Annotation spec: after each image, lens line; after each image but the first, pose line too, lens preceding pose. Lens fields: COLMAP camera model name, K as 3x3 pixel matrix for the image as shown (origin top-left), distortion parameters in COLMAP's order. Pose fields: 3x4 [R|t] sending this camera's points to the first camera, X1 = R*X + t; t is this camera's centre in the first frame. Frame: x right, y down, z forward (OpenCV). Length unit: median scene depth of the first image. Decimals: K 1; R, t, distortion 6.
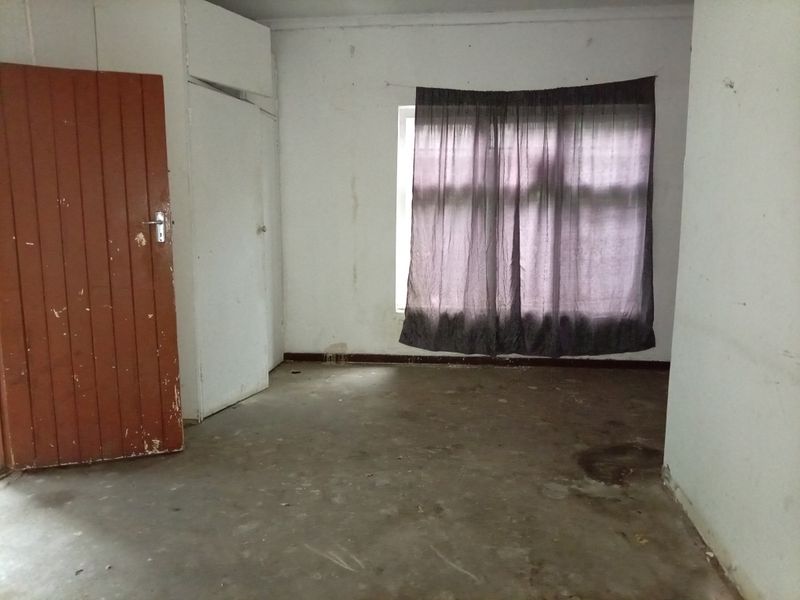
lens RADIAL K [[595.8, 0, 400.0], [0, 595.8, 300.0], [0, 0, 1]] dist [0.040704, -0.082558]
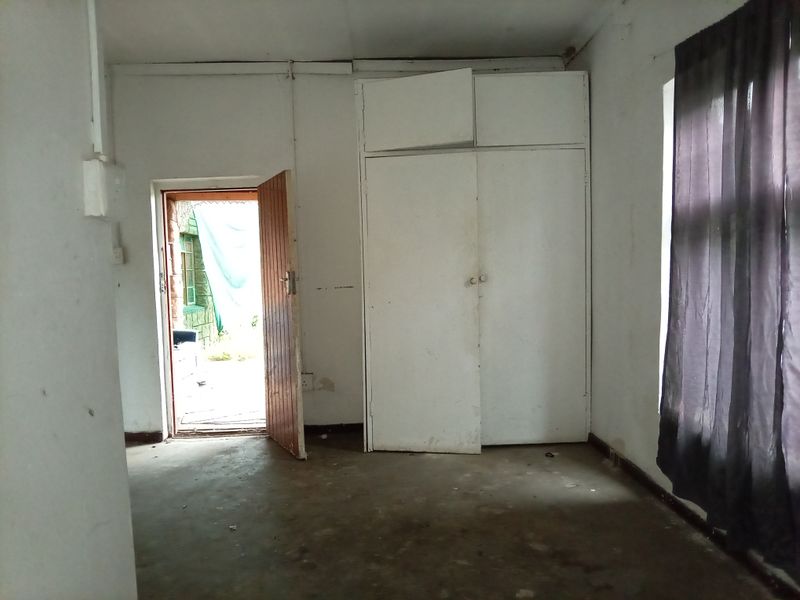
lens RADIAL K [[595.8, 0, 400.0], [0, 595.8, 300.0], [0, 0, 1]] dist [0.040704, -0.082558]
pose [[0.141025, 0.045326, -0.988968, 0.666519], [-0.101163, 0.994382, 0.031149, -0.105228], [0.984824, 0.095654, 0.144818, 0.743058]]
